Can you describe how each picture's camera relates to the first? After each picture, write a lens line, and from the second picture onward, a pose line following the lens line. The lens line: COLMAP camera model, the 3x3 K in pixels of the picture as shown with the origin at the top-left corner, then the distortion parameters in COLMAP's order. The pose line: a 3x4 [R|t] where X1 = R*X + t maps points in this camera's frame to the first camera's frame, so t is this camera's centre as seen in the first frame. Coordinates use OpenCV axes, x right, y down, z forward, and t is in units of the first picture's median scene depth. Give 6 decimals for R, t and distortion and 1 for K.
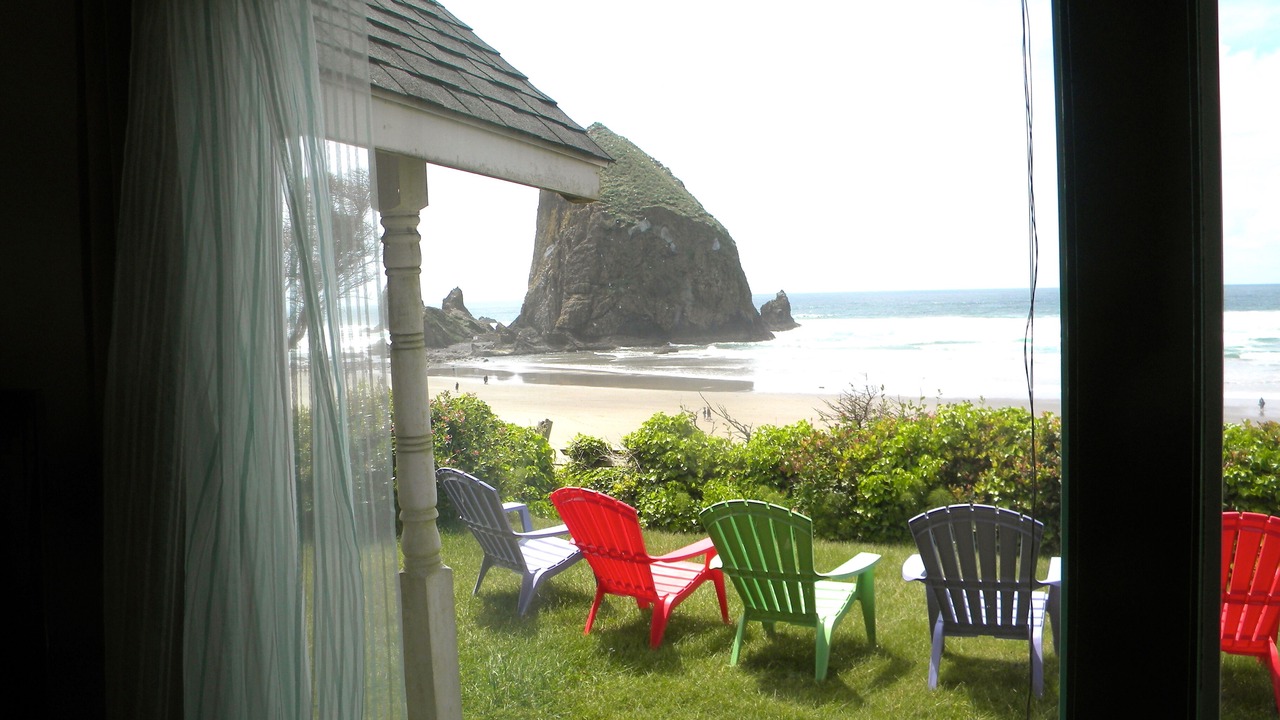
lens RADIAL K [[891.7, 0, 639.9], [0, 891.7, 366.7], [0, 0, 1]] dist [0.002342, 0.003407]
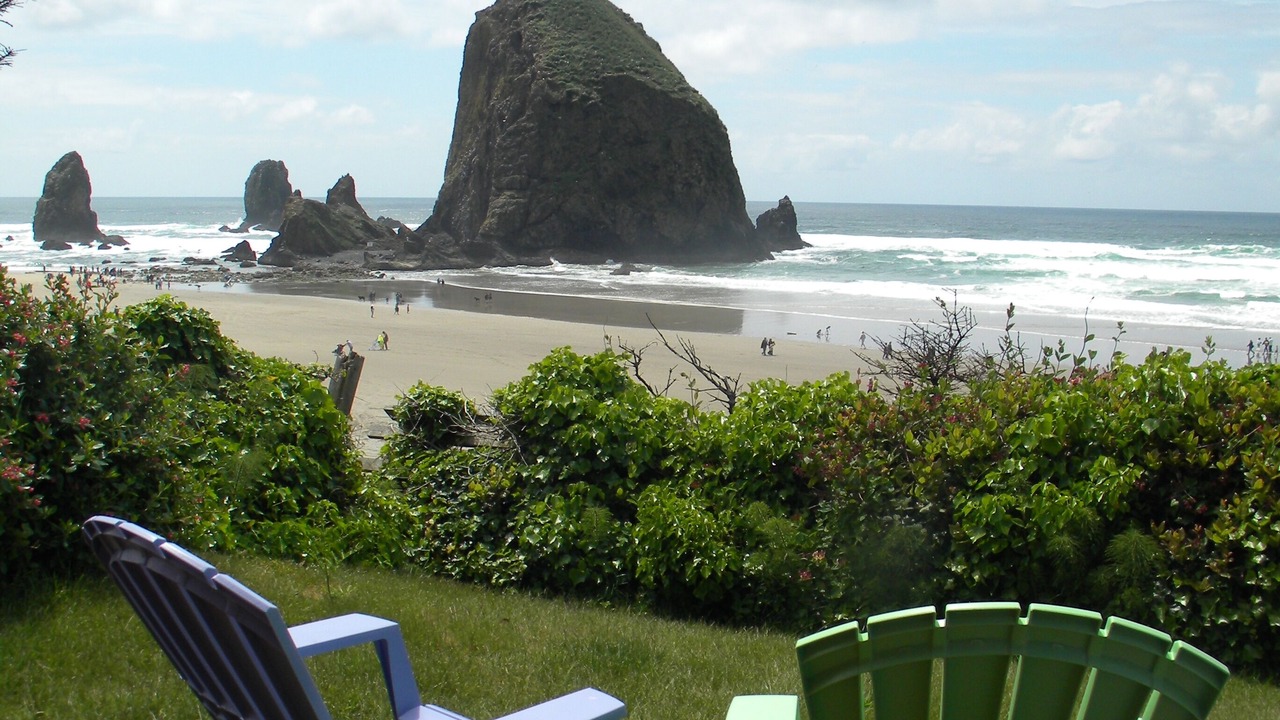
lens RADIAL K [[891.7, 0, 649.0], [0, 891.7, 353.8], [0, 0, 1]] dist [0.002342, 0.003407]
pose [[0.998886, 0.039599, 0.025679, 0.060023], [-0.040723, 0.998163, 0.044864, 0.030285], [-0.023855, -0.045859, 0.998663, 0.491384]]
